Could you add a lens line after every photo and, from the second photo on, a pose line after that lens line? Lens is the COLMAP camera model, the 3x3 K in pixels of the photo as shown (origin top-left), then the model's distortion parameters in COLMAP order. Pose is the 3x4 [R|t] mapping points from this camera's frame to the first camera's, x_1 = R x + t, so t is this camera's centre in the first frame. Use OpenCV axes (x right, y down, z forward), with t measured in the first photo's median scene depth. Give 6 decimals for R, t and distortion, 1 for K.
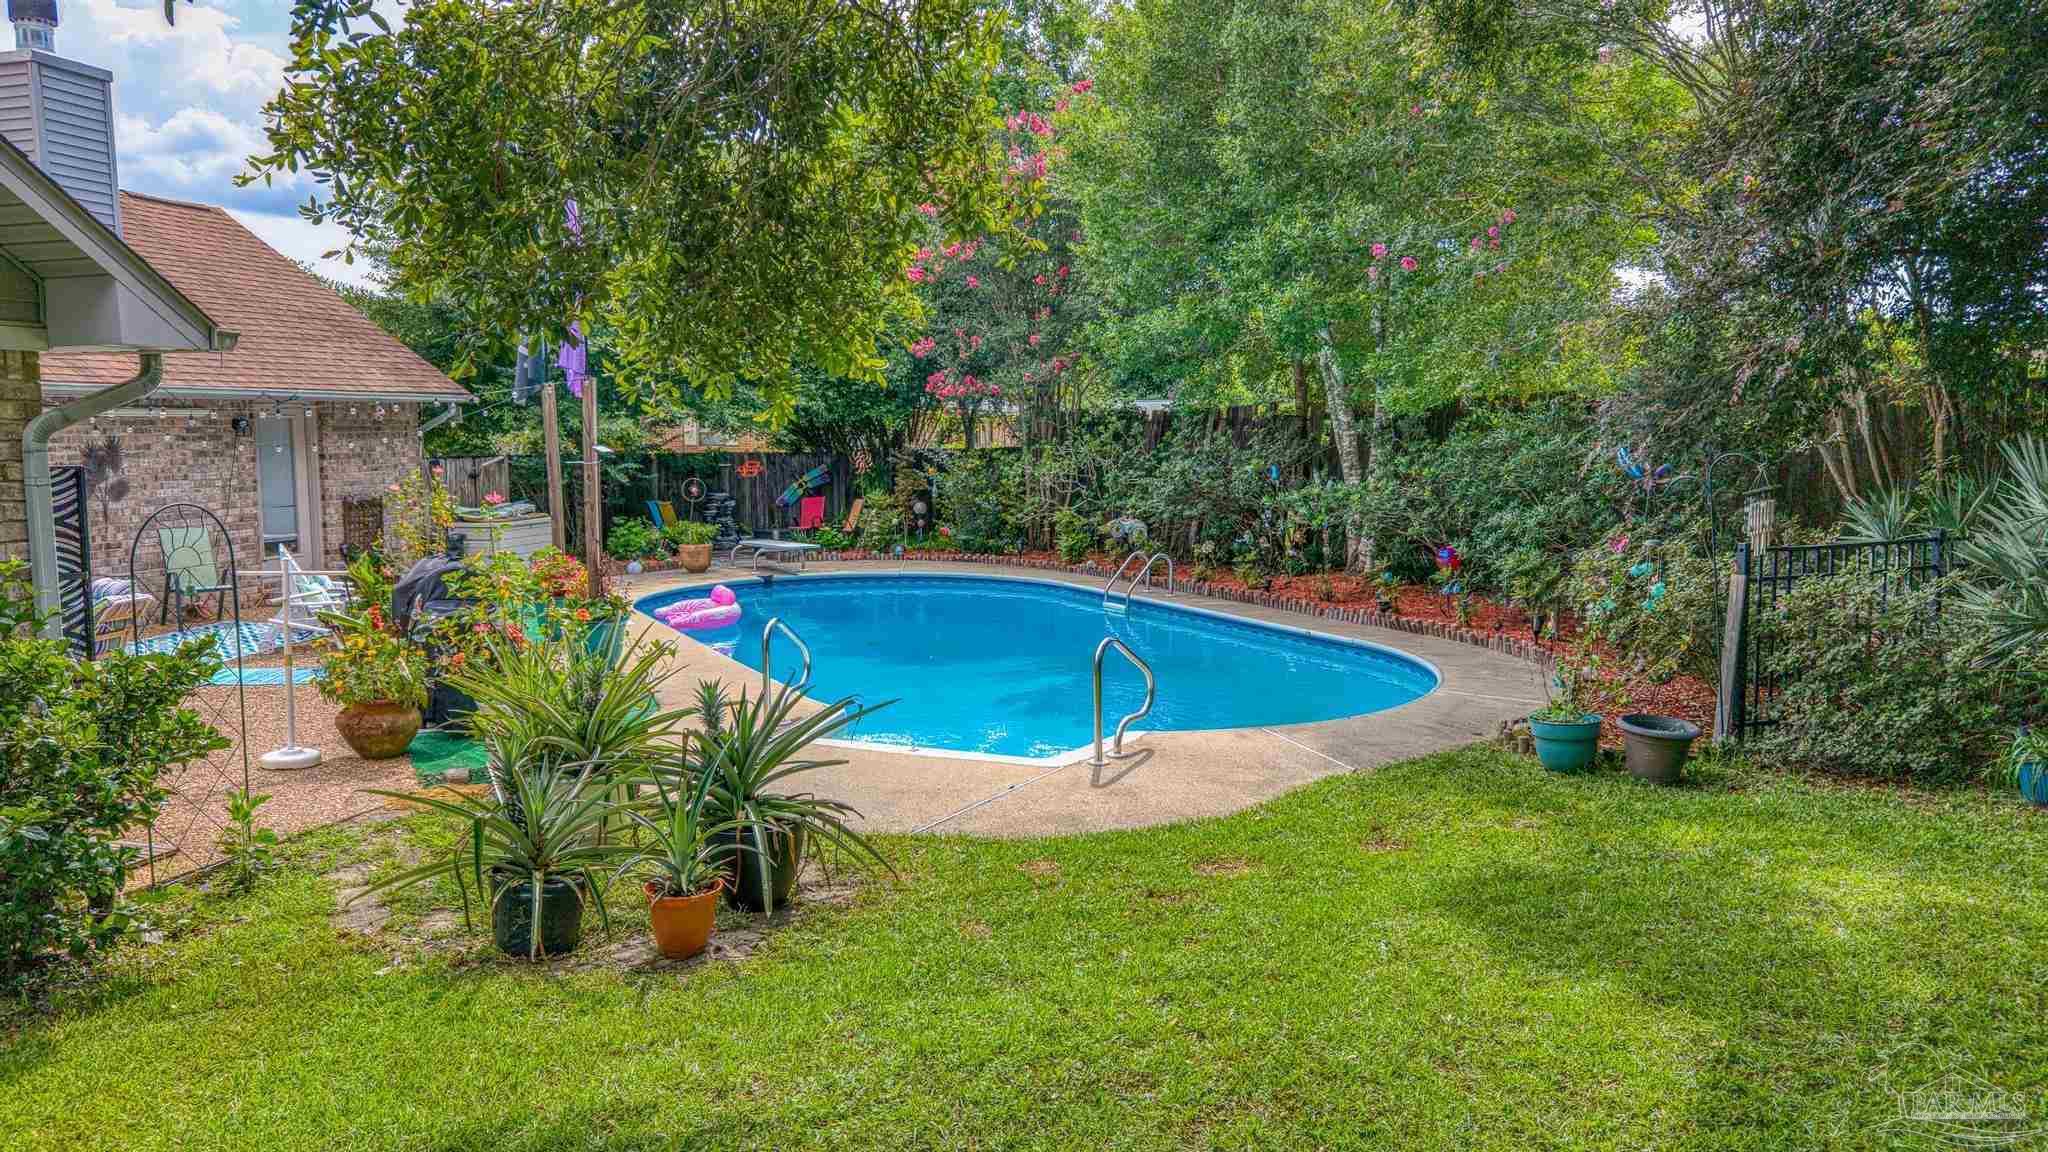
lens RADIAL K [[1385.0, 0, 1038.0], [0, 1385.0, 572.5], [0, 0, 1]] dist [0.027216, -0.033368]
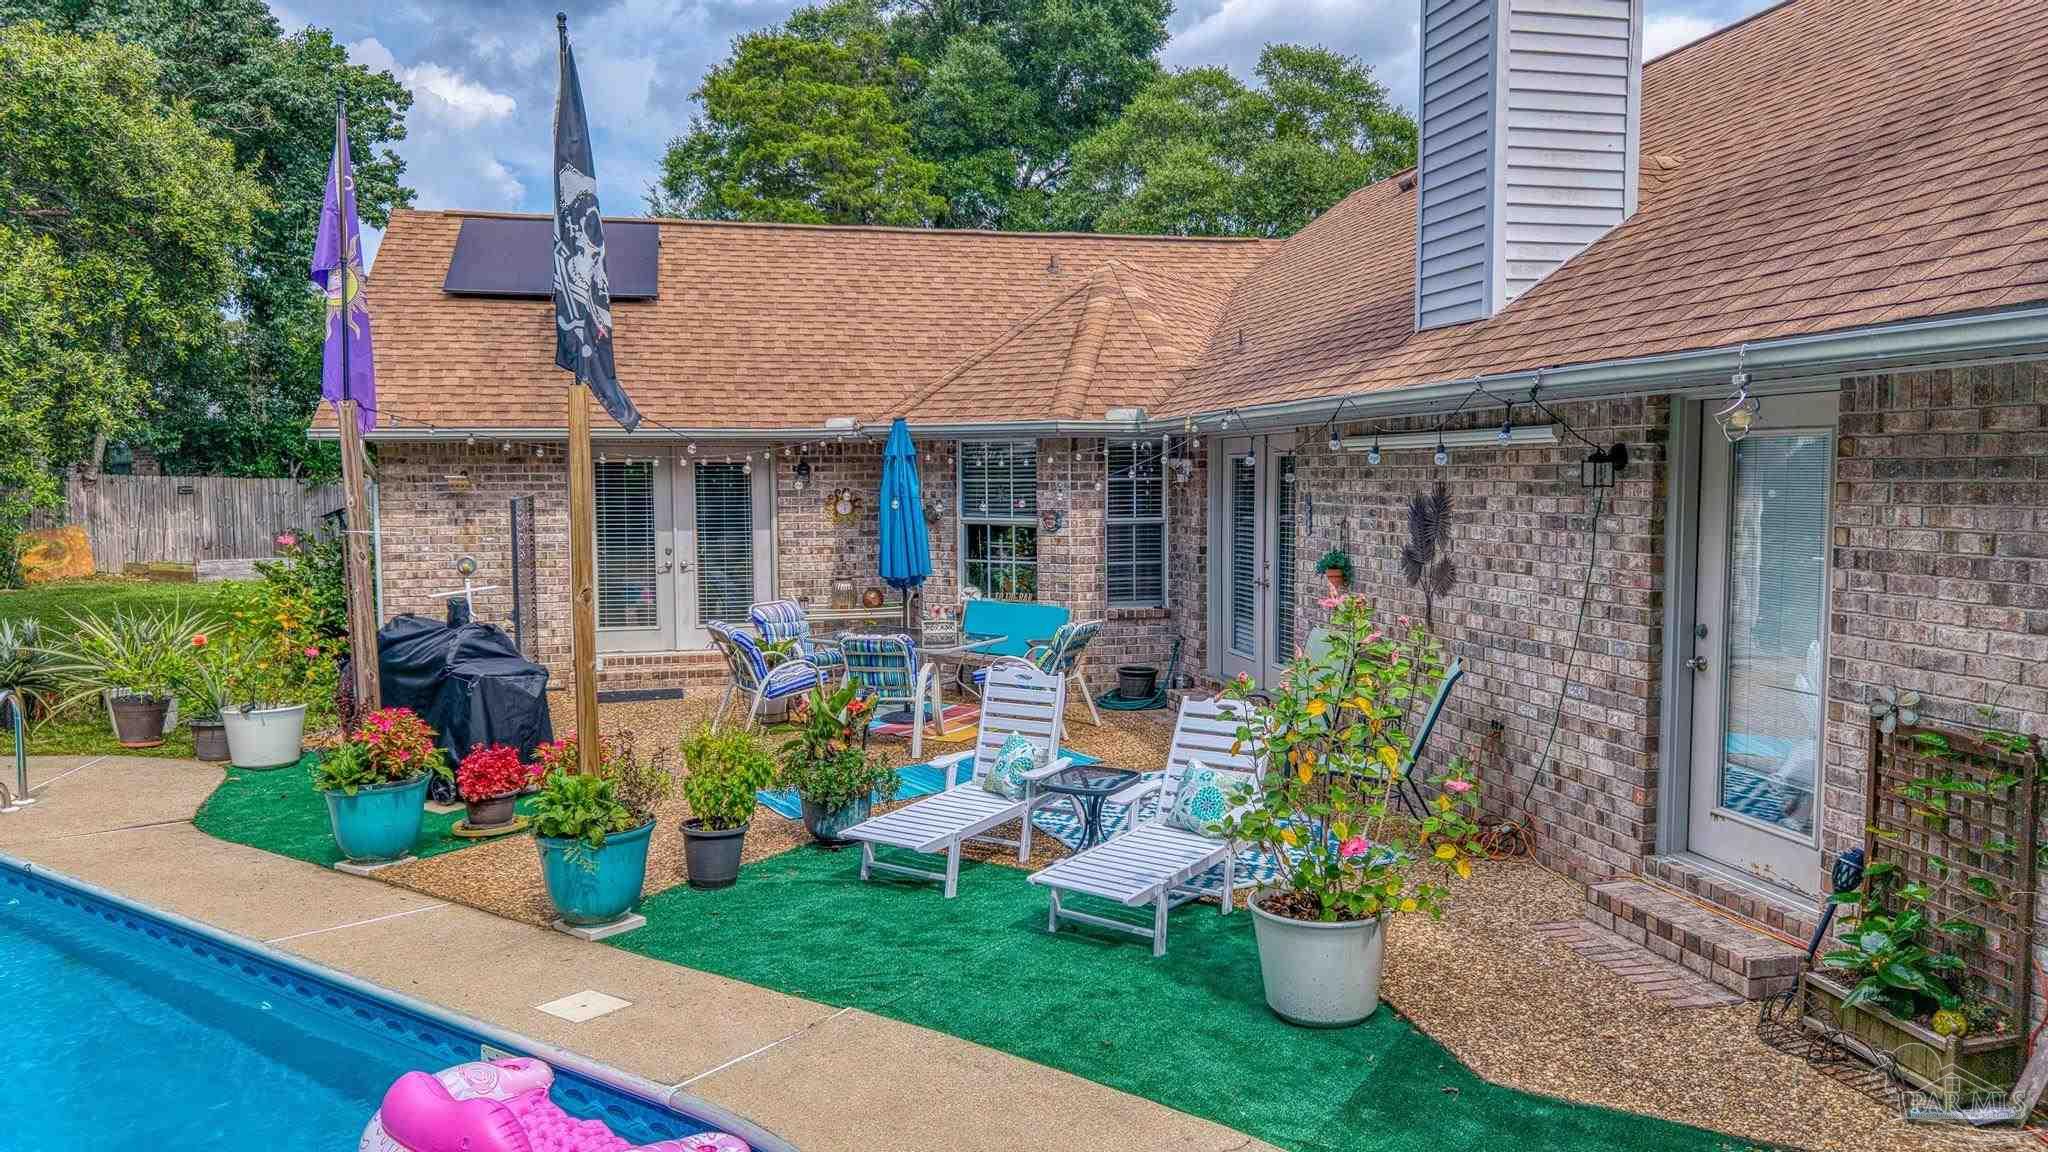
lens RADIAL K [[1385.0, 0, 1016.0], [0, 1385.0, 579.4], [0, 0, 1]] dist [0.027216, -0.033368]
pose [[-0.890404, 0.063162, -0.450767, -0.224894], [-0.017898, 0.984701, 0.173331, -0.137215], [0.454819, 0.162402, -0.875651, 1.268309]]
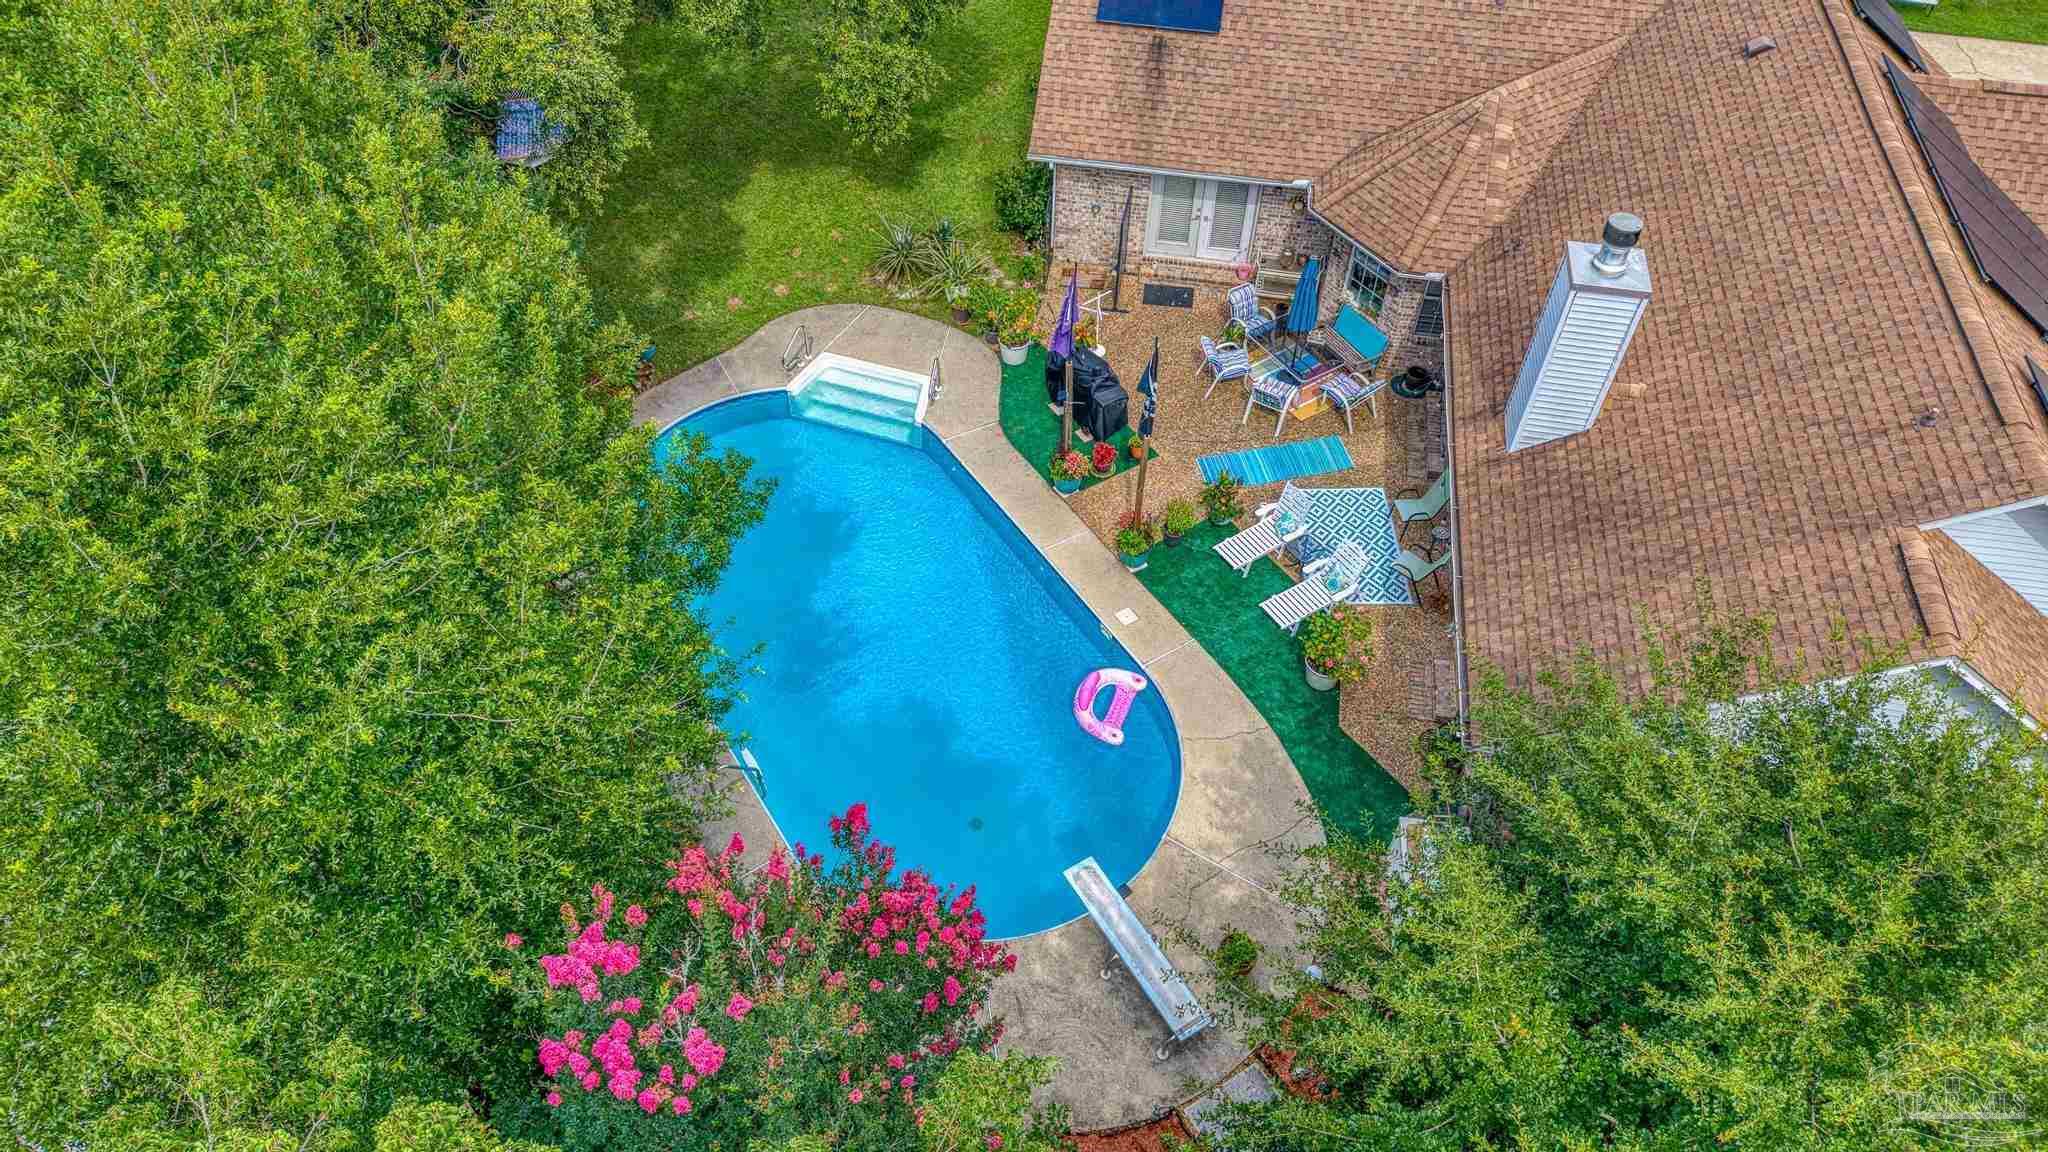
lens RADIAL K [[1385.0, 0, 993.4], [0, 1385.0, 580.9], [0, 0, 1]] dist [0.027216, -0.033368]
pose [[-0.997713, 0.062275, -0.026291, -0.122784], [0.014753, 0.580173, 0.814359, -1.044829], [0.065967, 0.812109, -0.579765, 1.647571]]
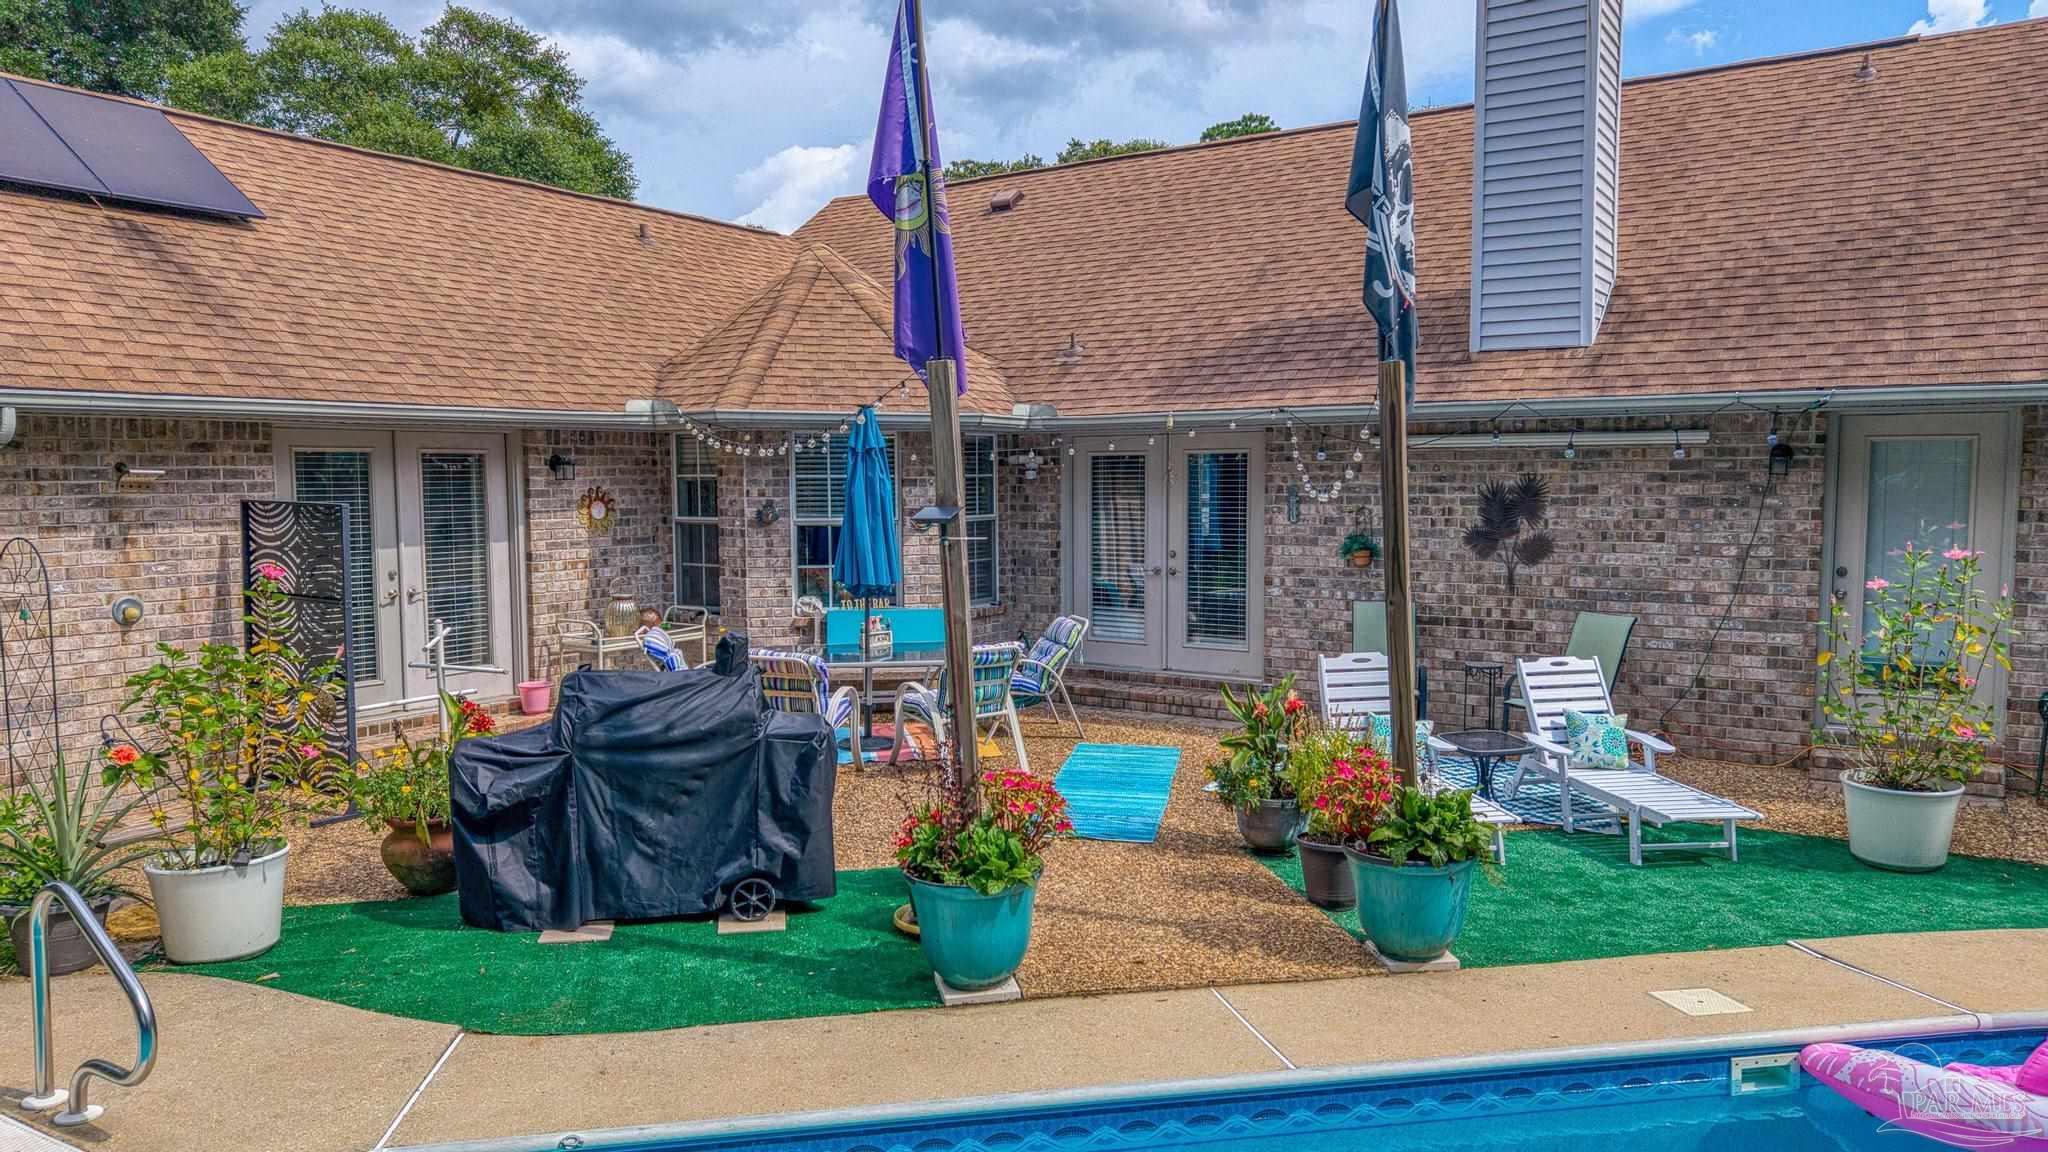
lens RADIAL K [[1385.0, 0, 1033.7], [0, 1385.0, 580.8], [0, 0, 1]] dist [0.027216, -0.033368]
pose [[-0.318227, 0.098862, -0.942846, 0.079455], [-0.079806, 0.988224, 0.130556, -0.103503], [0.944649, 0.116791, -0.306590, 0.876306]]
